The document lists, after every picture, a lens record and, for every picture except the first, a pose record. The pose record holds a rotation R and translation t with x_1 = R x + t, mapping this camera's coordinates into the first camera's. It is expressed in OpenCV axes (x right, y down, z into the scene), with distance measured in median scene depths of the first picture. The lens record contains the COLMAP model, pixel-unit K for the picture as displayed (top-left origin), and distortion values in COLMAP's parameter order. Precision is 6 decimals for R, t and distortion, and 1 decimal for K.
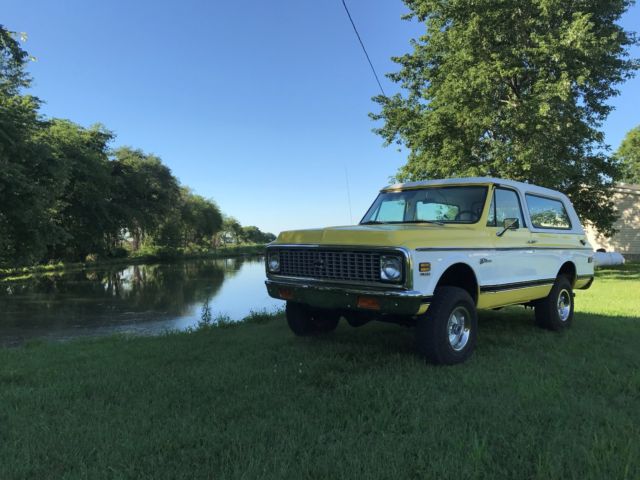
lens RADIAL K [[537.5, 0, 318.5], [0, 537.5, 242.0], [0, 0, 1]] dist [0.004213, 0.024537]
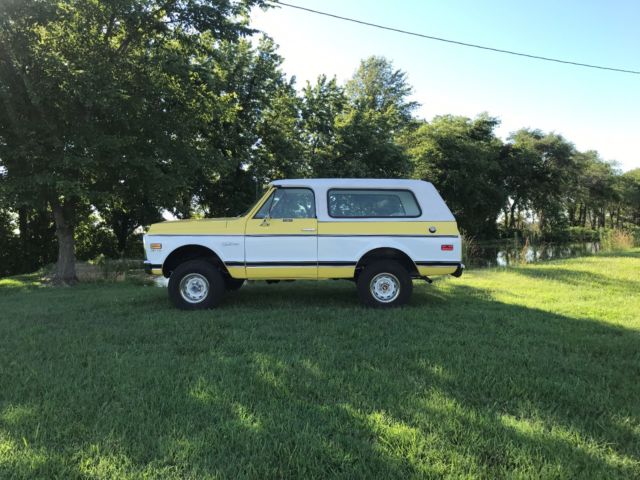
lens RADIAL K [[537.5, 0, 317.6], [0, 537.5, 239.2], [0, 0, 1]] dist [0.004213, 0.024537]
pose [[0.682937, 0.017589, -0.730266, 0.159260], [0.006189, 0.999535, 0.029863, -0.001899], [0.730451, -0.024914, 0.682510, 0.022278]]
